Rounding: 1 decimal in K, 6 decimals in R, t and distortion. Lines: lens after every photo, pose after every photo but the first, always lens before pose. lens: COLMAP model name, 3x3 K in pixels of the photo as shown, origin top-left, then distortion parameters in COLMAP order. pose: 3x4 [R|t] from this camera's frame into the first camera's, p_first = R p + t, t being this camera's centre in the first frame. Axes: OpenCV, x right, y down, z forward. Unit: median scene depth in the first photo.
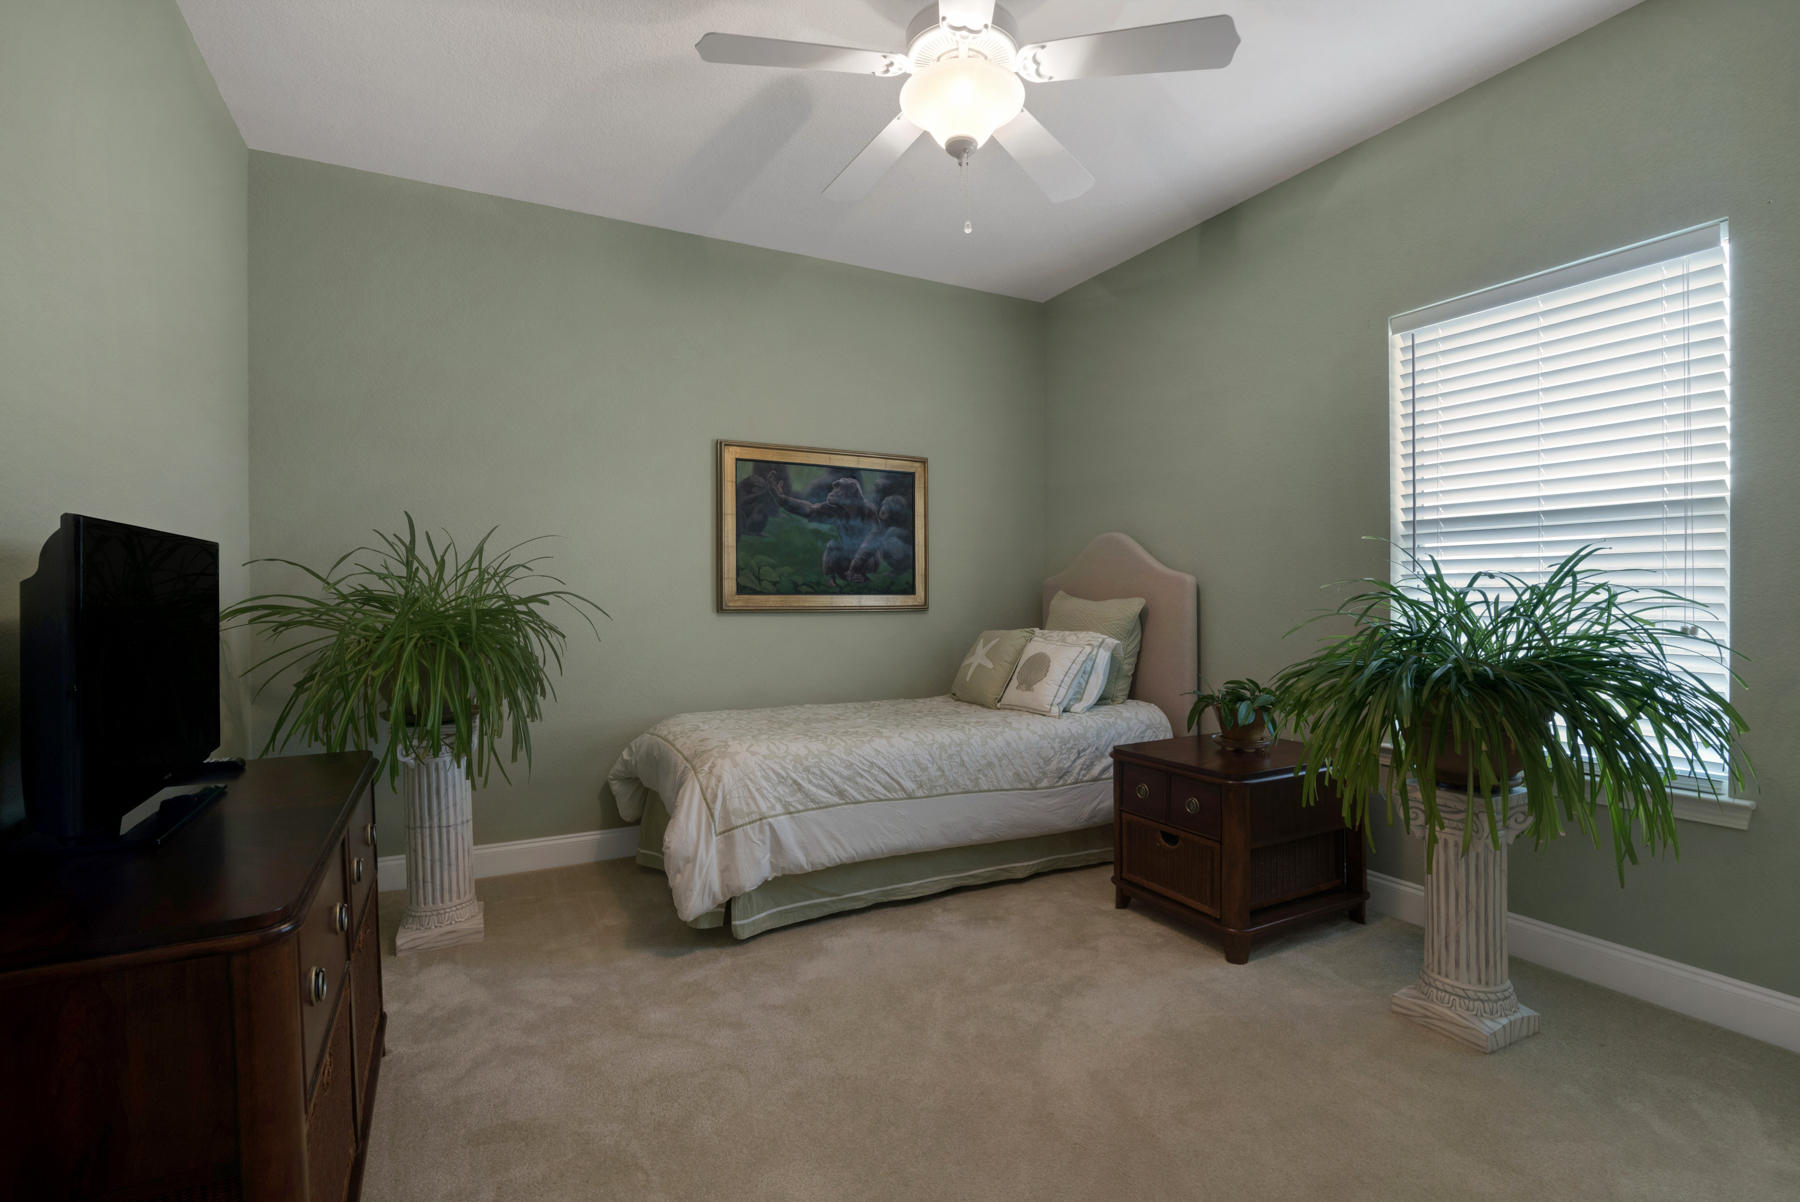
lens RADIAL K [[823.4, 0, 896.8], [0, 823.4, 607.0], [0, 0, 1]] dist [-0.027942, -0.000435]
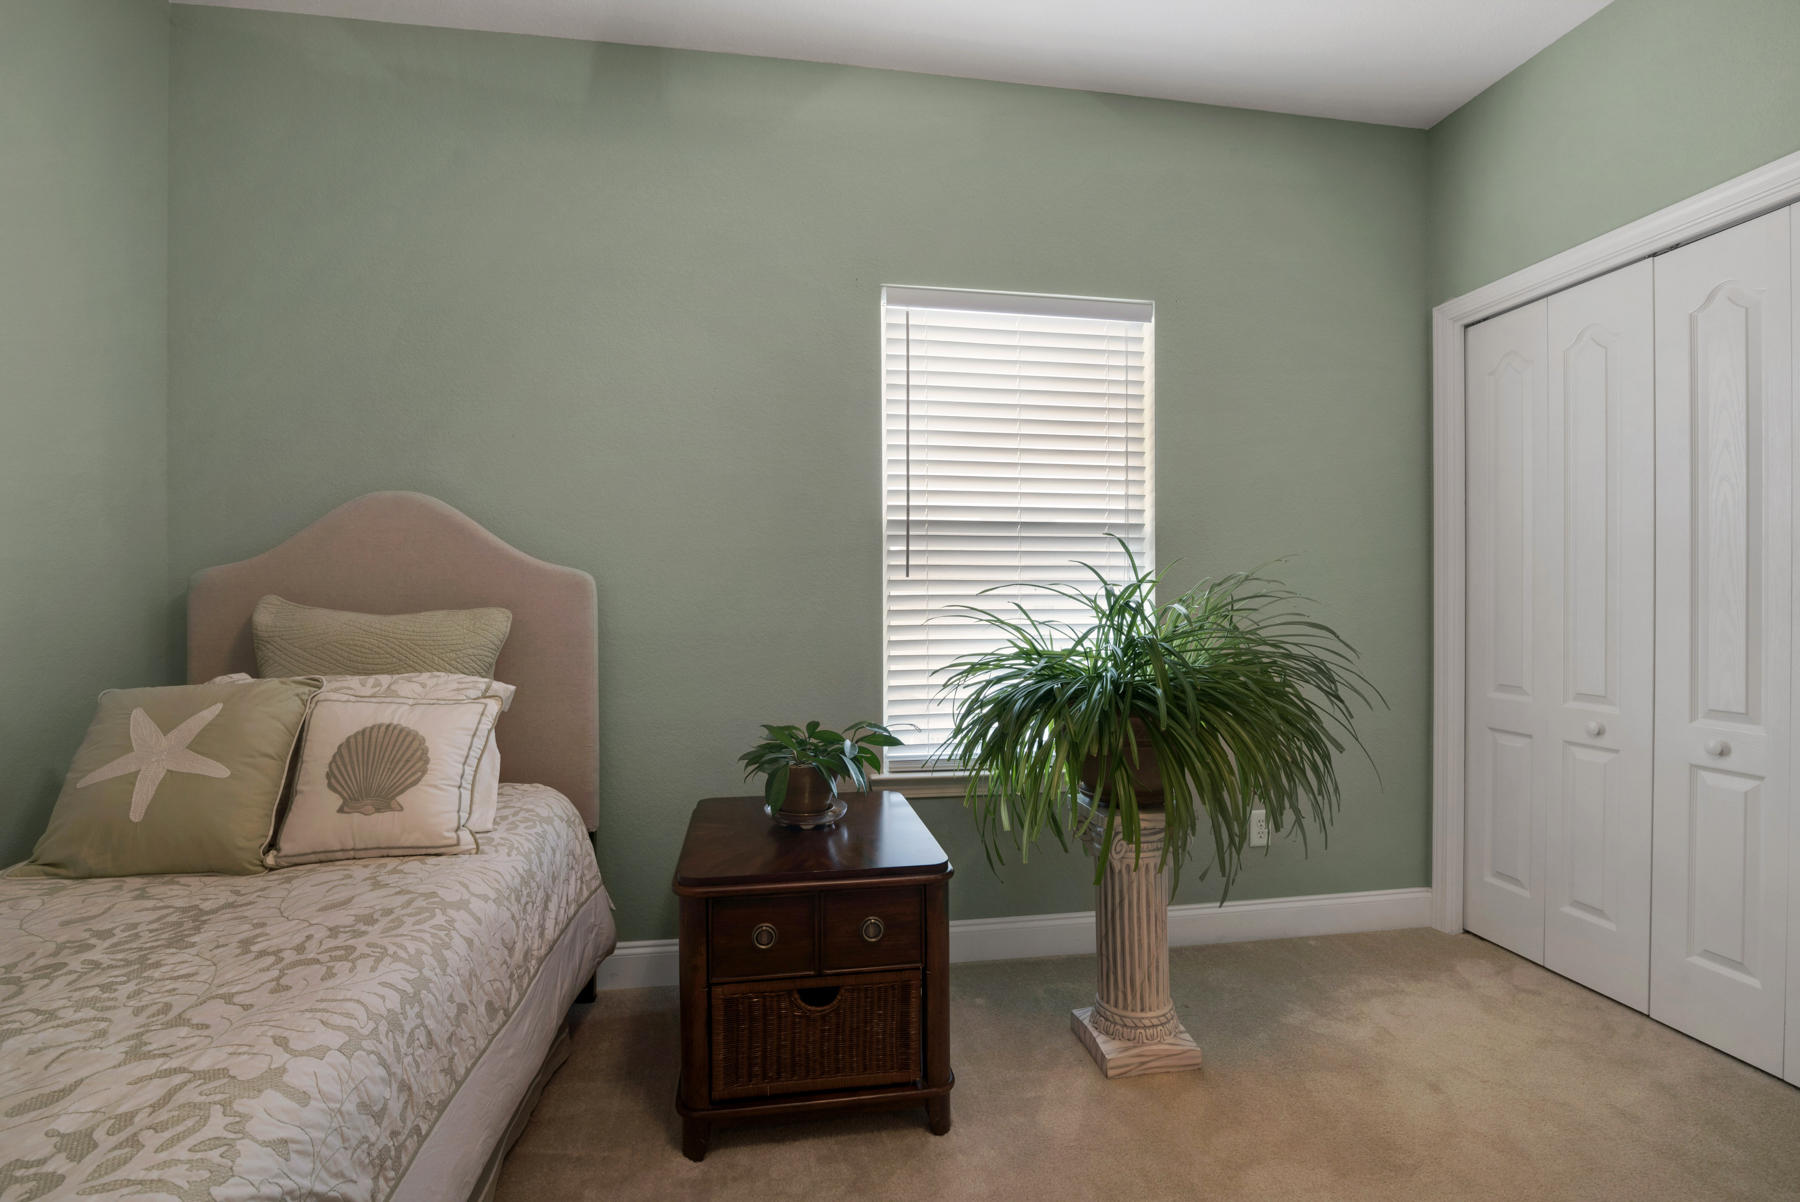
lens RADIAL K [[823.4, 0, 896.8], [0, 823.4, 607.0], [0, 0, 1]] dist [-0.027942, -0.000435]
pose [[0.309013, -0.002113, 0.951056, -0.204879], [0.015475, 0.999876, -0.002806, -0.007244], [-0.950932, 0.015584, 0.309007, 0.653690]]
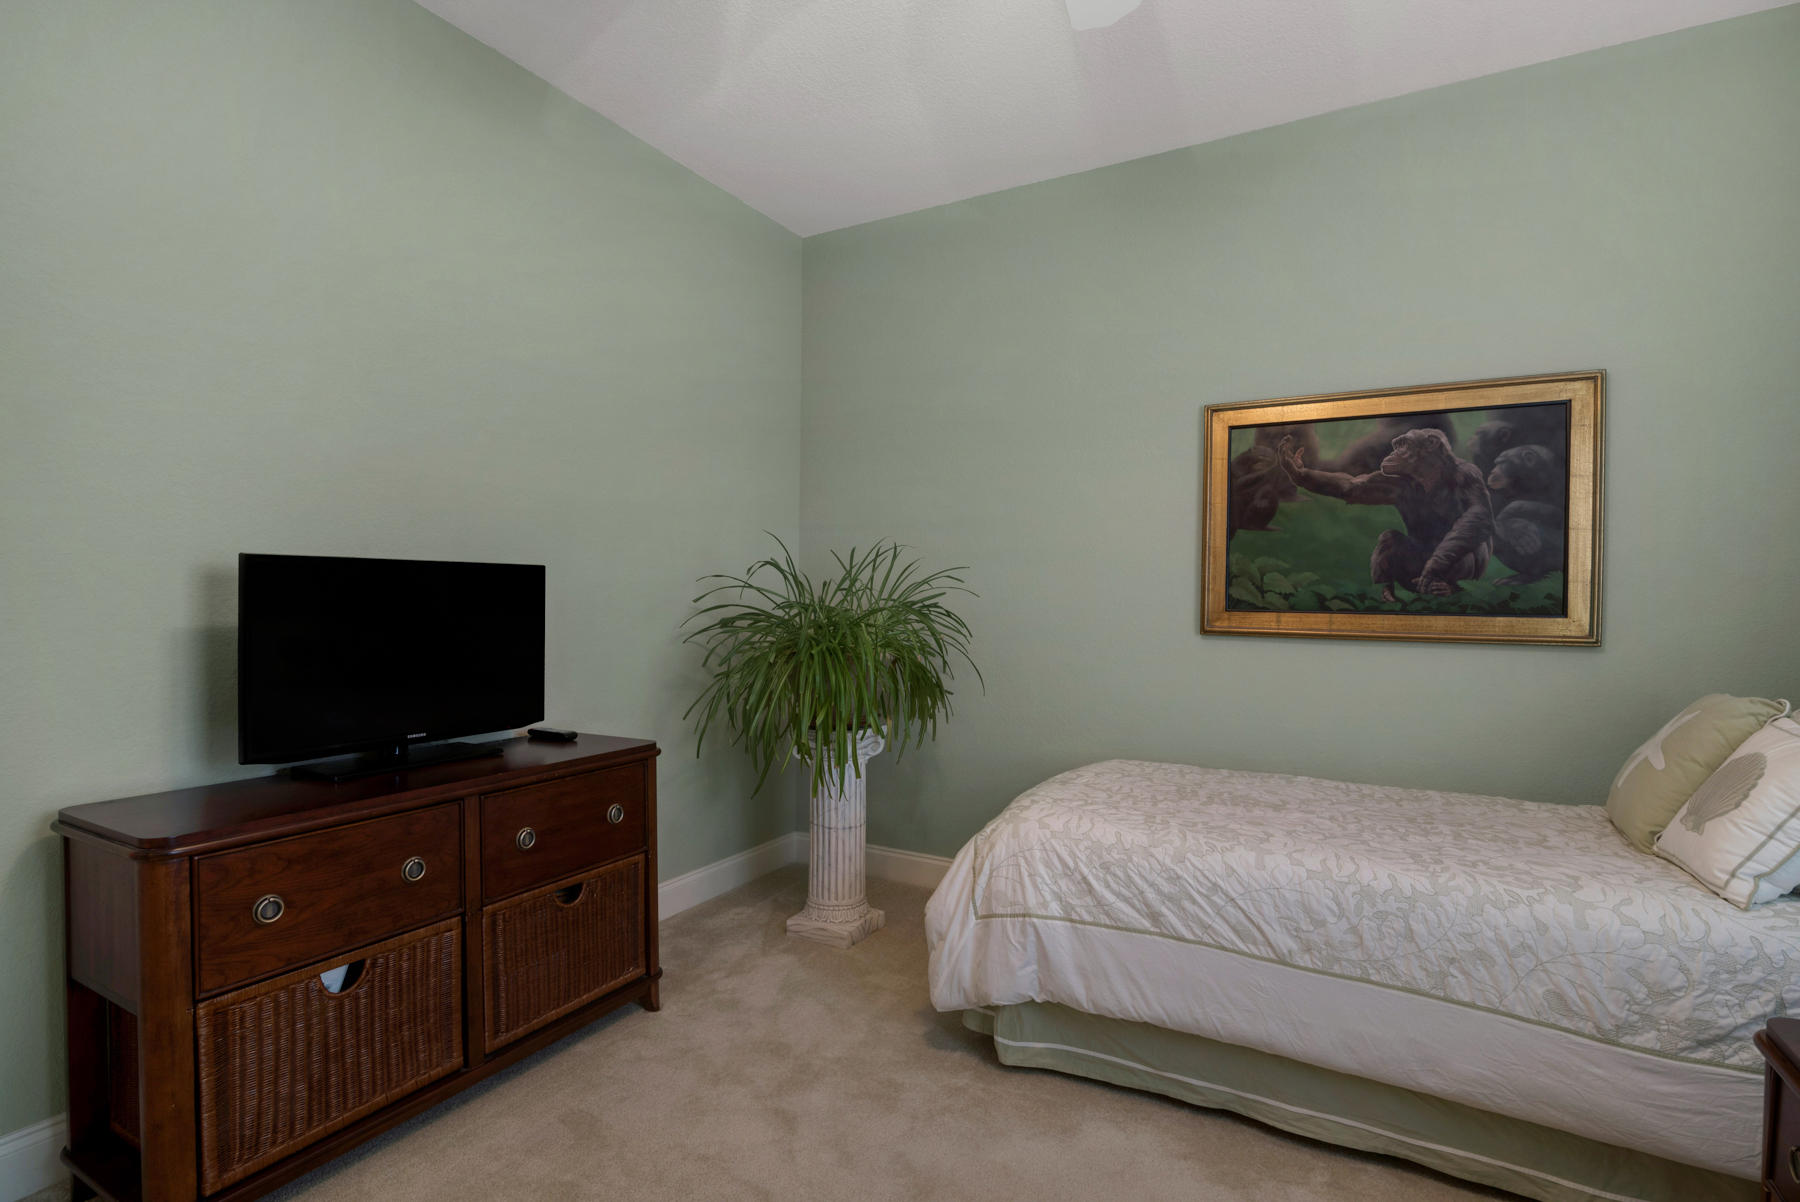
lens RADIAL K [[855.4, 0, 911.3], [0, 855.4, 613.1], [0, 0, 1]] dist [-0.022395, 0.000720]
pose [[0.539426, 0.021693, -0.841754, 0.354081], [-0.024366, 0.999652, 0.010148, -0.016937], [0.841680, 0.015036, 0.539767, 0.413747]]
